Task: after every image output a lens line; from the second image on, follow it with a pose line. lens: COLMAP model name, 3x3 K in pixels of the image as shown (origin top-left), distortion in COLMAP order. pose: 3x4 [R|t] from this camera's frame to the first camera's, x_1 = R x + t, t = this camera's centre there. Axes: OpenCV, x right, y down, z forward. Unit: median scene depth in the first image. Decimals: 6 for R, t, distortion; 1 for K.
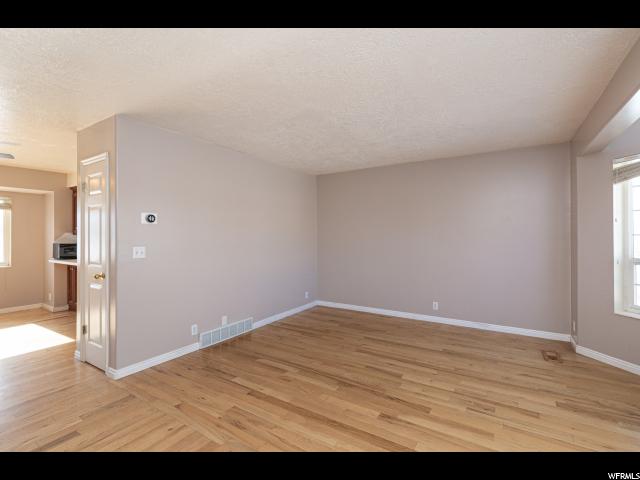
lens RADIAL K [[304.2, 0, 321.1], [0, 304.2, 233.9], [0, 0, 1]] dist [-0.003571, -0.001169]
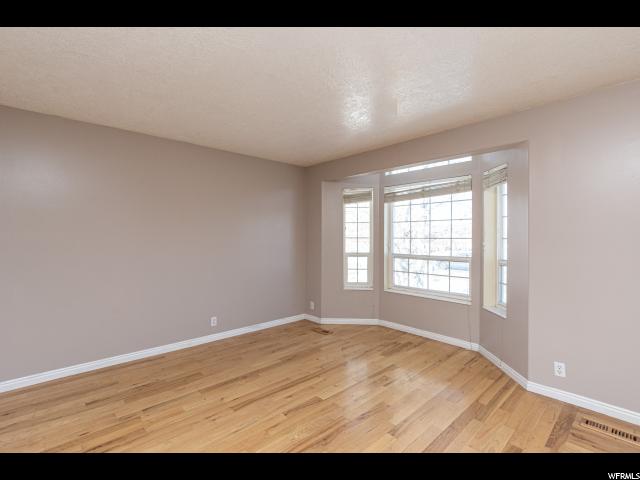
lens RADIAL K [[305.4, 0, 324.7], [0, 305.4, 235.7], [0, 0, 1]] dist [0.001730, -0.000446]
pose [[0.244883, 0.003800, 0.969545, -0.496540], [-0.004149, 0.999987, -0.002871, -0.004409], [-0.969544, -0.003319, 0.244896, 0.640104]]
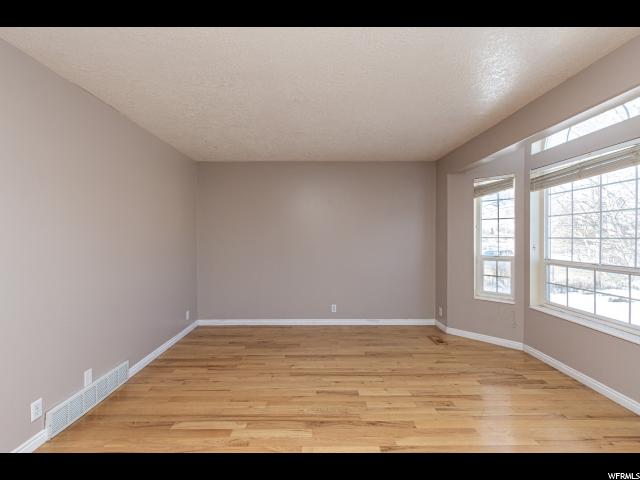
lens RADIAL K [[304.2, 0, 320.3], [0, 304.2, 239.7], [0, 0, 1]] dist [-0.003571, -0.001169]
pose [[0.841634, -0.003942, 0.540034, -0.261672], [-0.003445, 0.999914, 0.012669, -0.003034], [-0.540038, -0.012523, 0.841548, 0.243161]]
